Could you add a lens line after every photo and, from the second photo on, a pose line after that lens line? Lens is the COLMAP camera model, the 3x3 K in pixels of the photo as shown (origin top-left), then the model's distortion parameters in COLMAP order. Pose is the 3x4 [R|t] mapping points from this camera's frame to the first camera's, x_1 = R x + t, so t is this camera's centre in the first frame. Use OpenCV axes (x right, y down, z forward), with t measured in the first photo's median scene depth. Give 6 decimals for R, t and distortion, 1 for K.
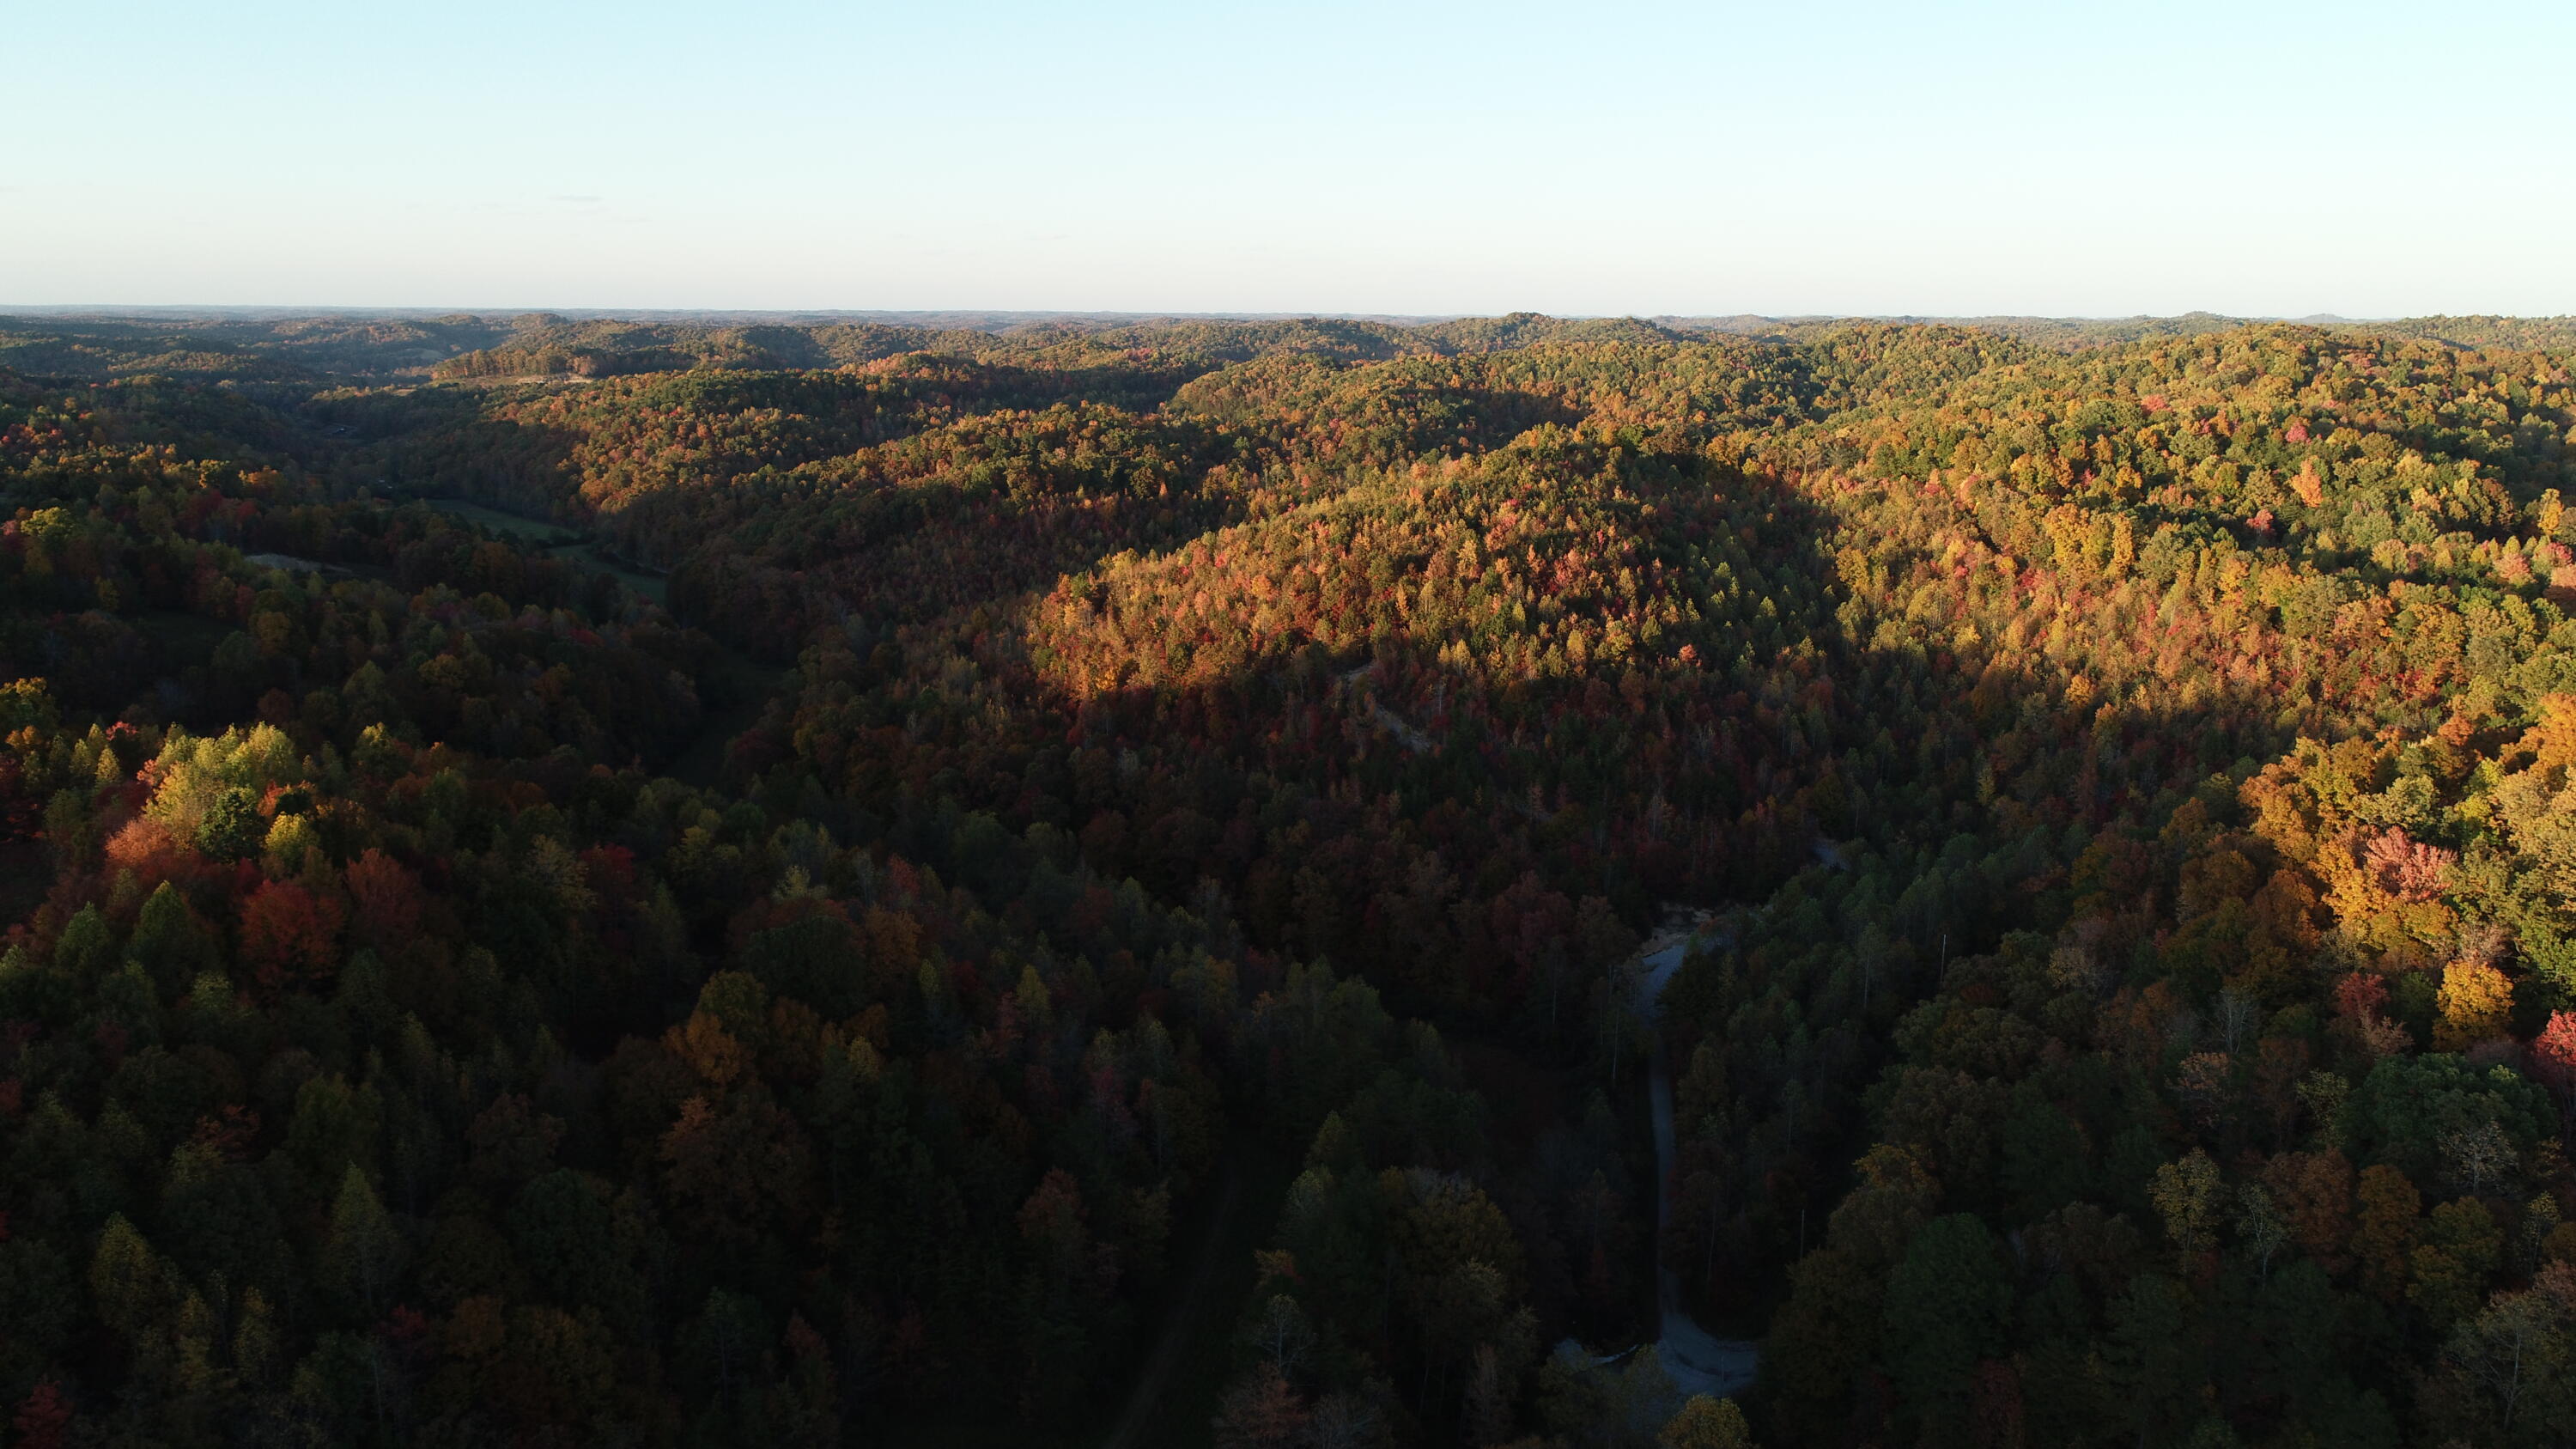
lens RADIAL K [[1734.9, 0, 1288.6], [0, 1734.9, 723.1], [0, 0, 1]] dist [-0.000859, 0.001637]
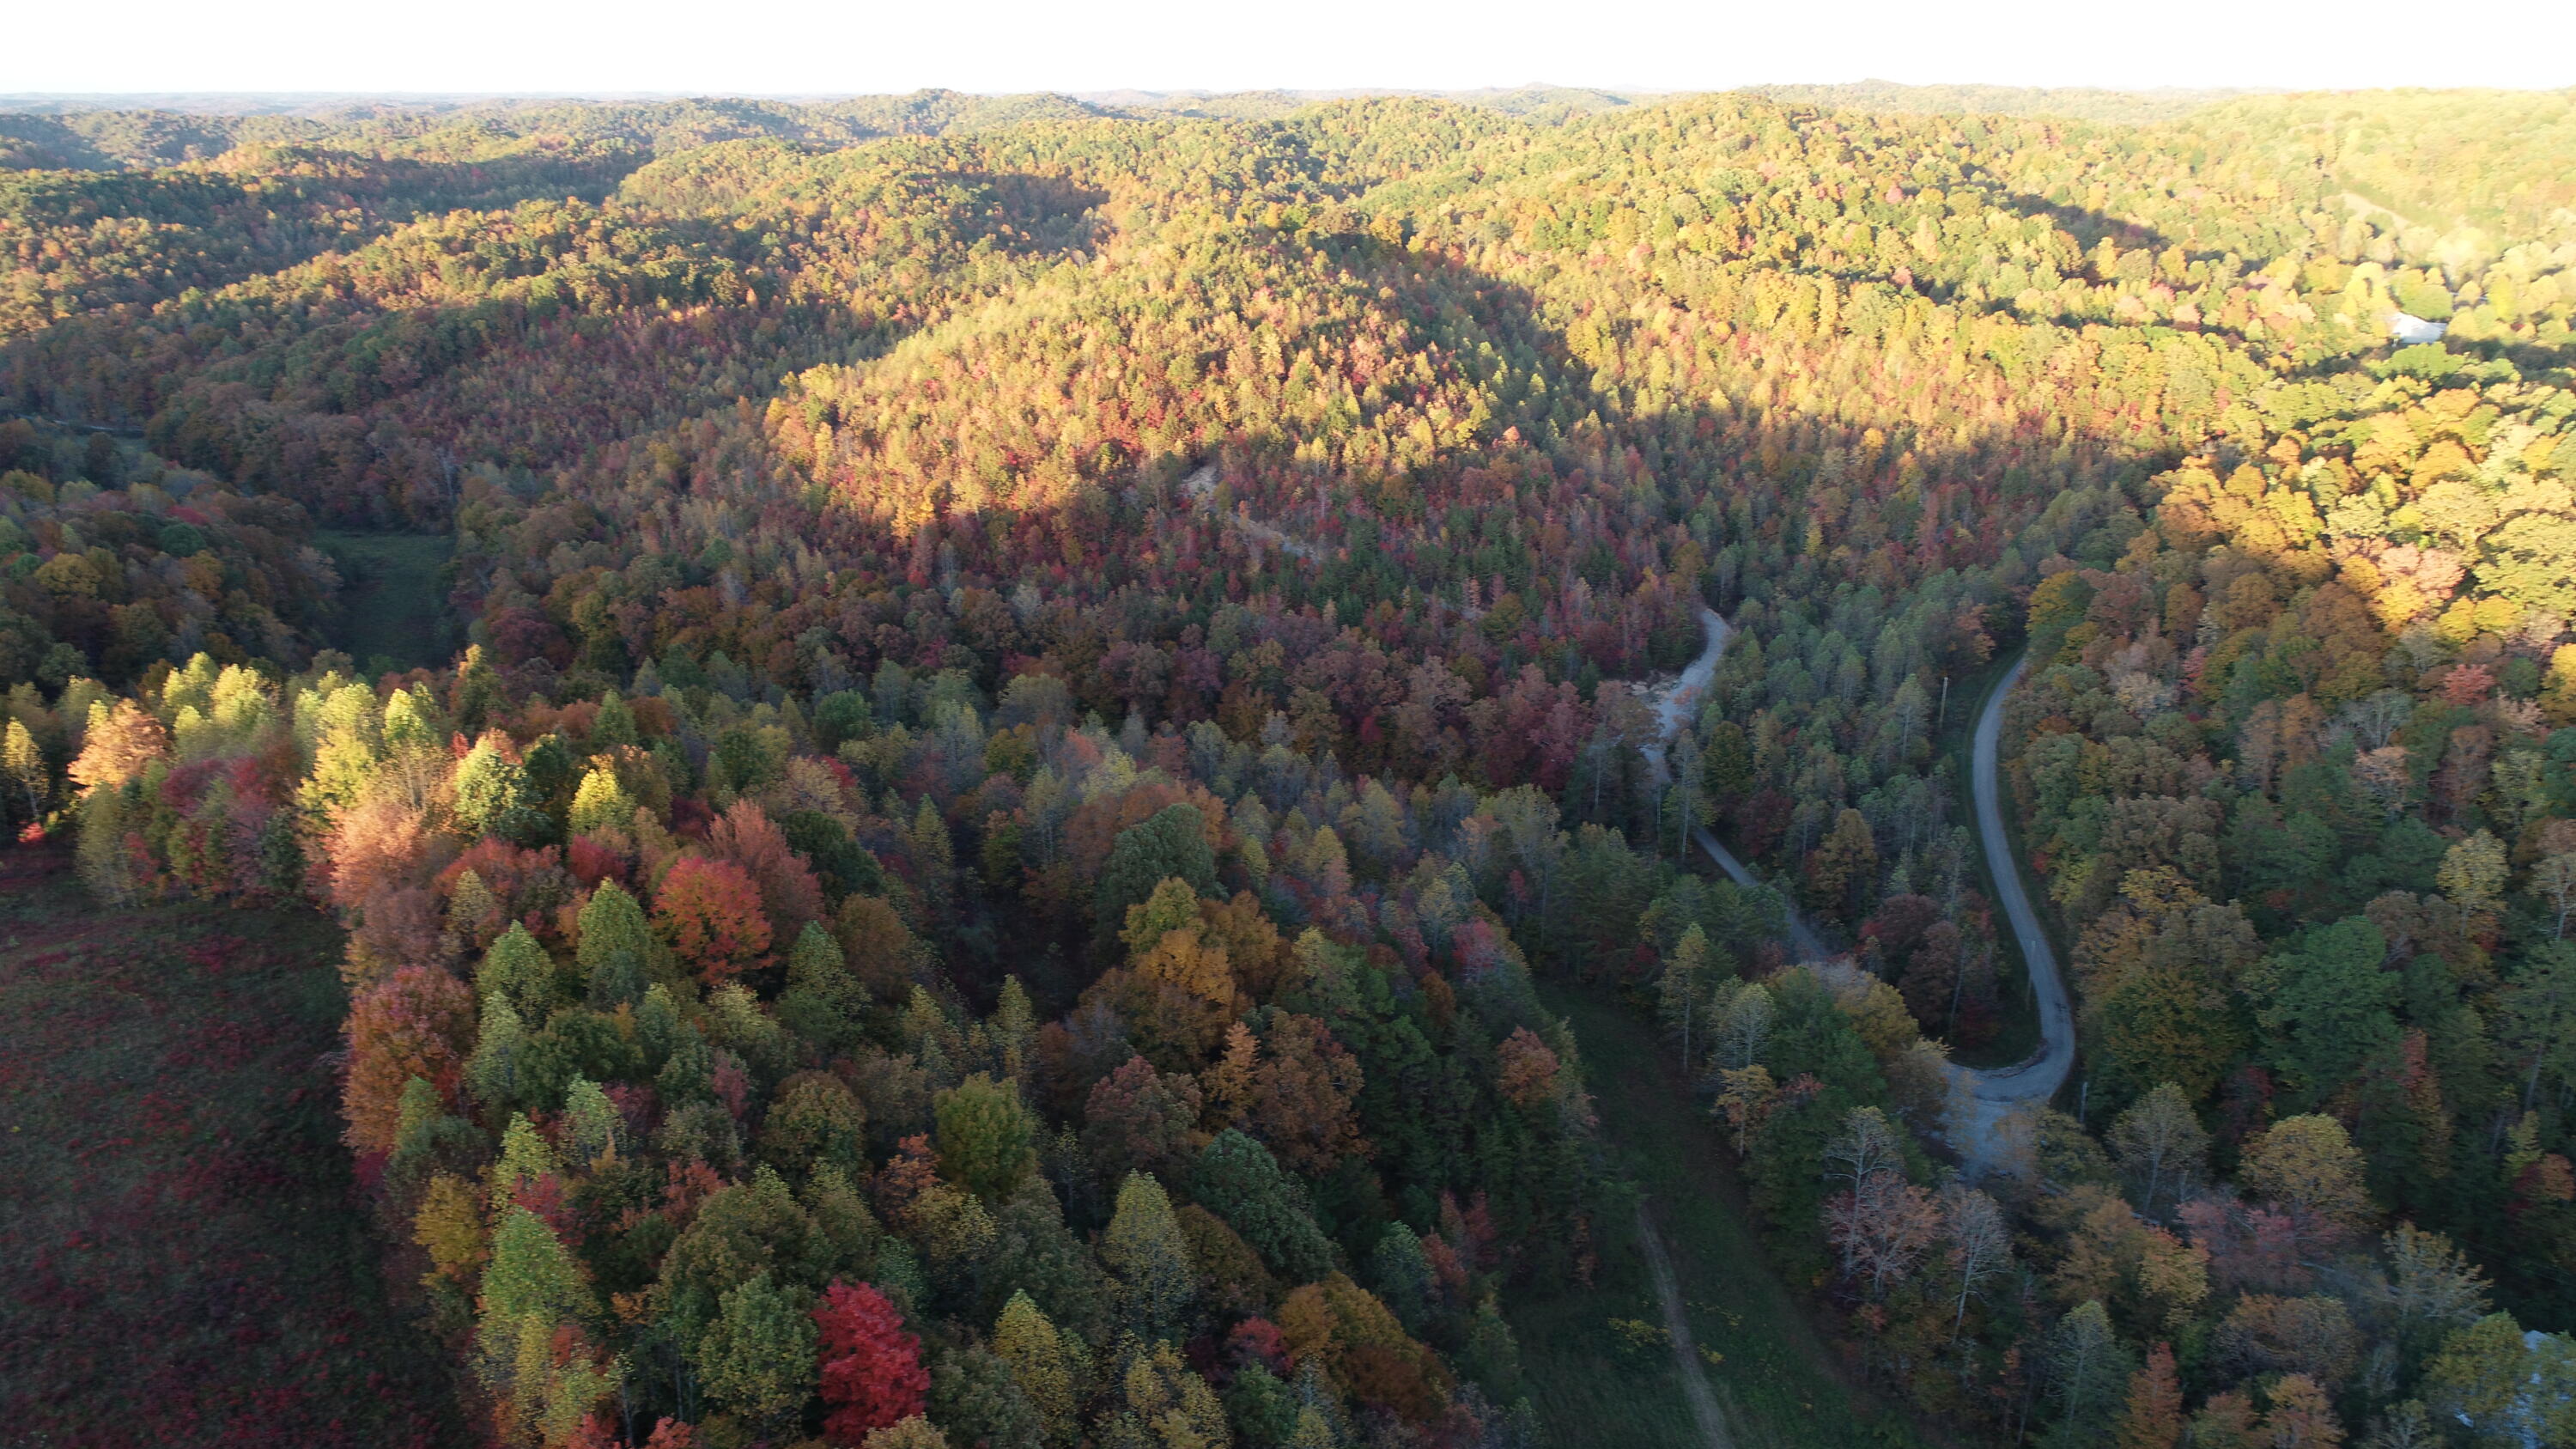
lens RADIAL K [[1734.9, 0, 1288.2], [0, 1734.9, 725.8], [0, 0, 1]] dist [-0.000859, 0.001637]
pose [[0.936424, -0.128735, 0.326400, -0.133858], [0.088666, 0.986889, 0.134861, -0.011081], [-0.339482, -0.097347, 0.935562, 0.041608]]
